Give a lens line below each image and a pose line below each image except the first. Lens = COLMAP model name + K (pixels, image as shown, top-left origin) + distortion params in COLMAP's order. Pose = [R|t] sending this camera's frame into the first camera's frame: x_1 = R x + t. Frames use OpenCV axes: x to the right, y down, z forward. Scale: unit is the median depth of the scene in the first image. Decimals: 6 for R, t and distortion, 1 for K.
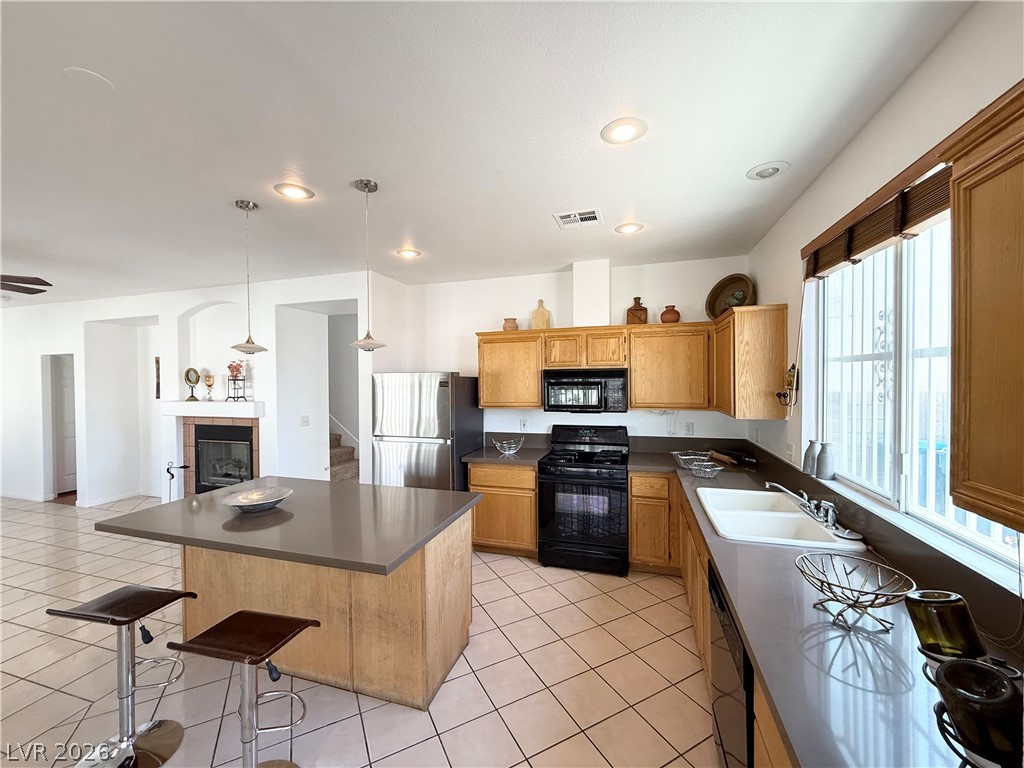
lens RADIAL K [[411.3, 0, 505.8], [0, 411.3, 385.0], [0, 0, 1]] dist [0.010834, -0.001195]
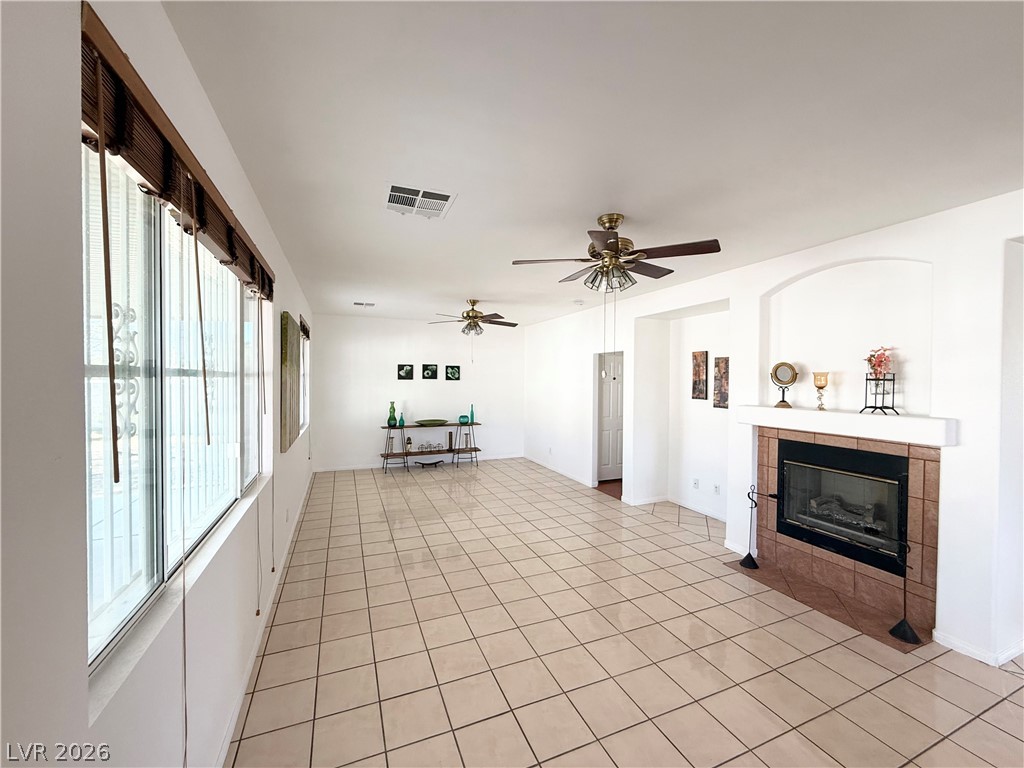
lens RADIAL K [[411.3, 0, 512.9], [0, 411.3, 386.4], [0, 0, 1]] dist [0.010834, -0.001195]
pose [[0.650583, 0.027558, -0.758935, -0.533028], [-0.021186, 0.999611, 0.018136, -0.001835], [0.759140, 0.004280, 0.650914, 0.167534]]
